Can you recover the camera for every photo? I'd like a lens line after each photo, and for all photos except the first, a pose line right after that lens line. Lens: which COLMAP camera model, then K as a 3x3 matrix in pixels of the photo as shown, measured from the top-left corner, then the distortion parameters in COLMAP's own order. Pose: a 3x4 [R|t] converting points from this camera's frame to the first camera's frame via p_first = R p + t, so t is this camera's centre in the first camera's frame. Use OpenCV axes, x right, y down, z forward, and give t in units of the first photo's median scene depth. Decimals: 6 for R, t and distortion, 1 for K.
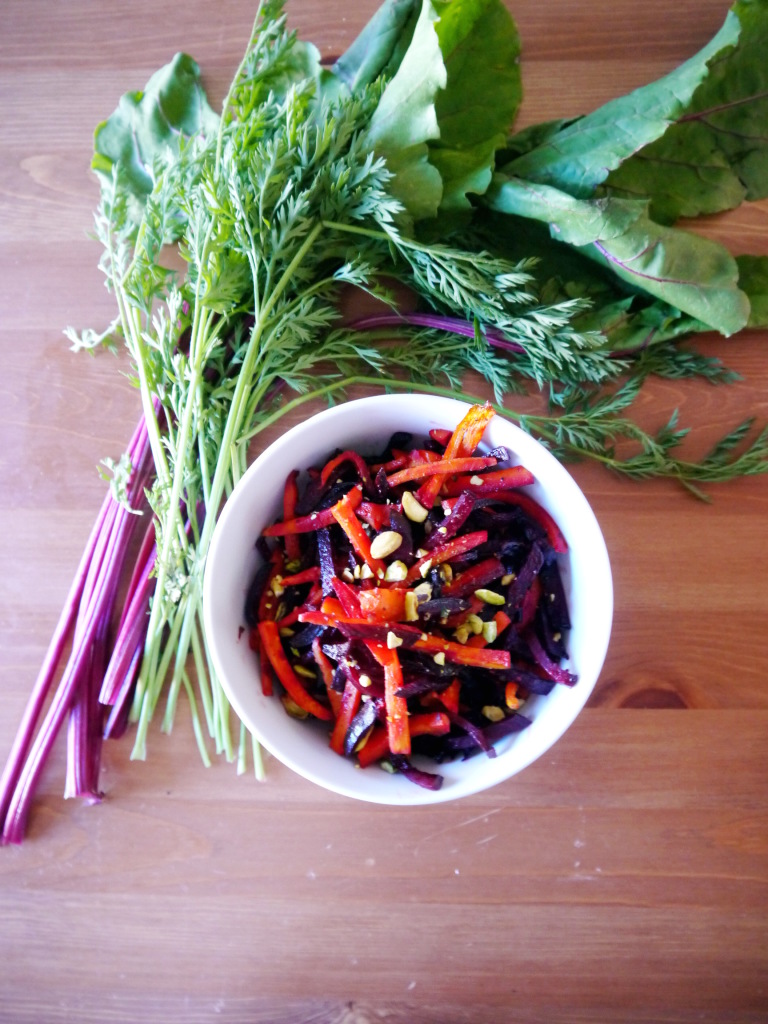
lens RADIAL K [[848.6, 0, 383.3], [0, 848.6, 515.5], [0, 0, 1]] dist [-0.061365, -0.004884]
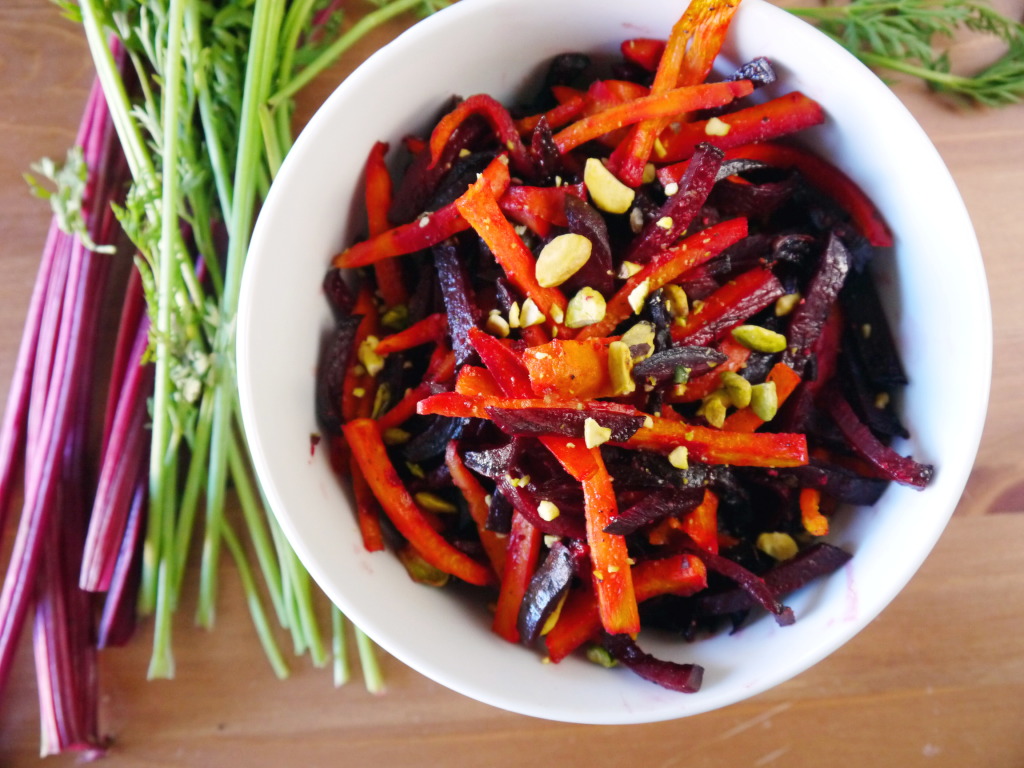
lens RADIAL K [[1249.9, 0, 513.4], [0, 1249.9, 386.0], [0, 0, 1]] dist [-0.017580, 0.000000]
pose [[0.995708, -0.092259, -0.007310, -0.026552], [0.092511, 0.989944, 0.107020, 0.022832], [-0.002637, -0.107237, 0.994230, 0.174225]]
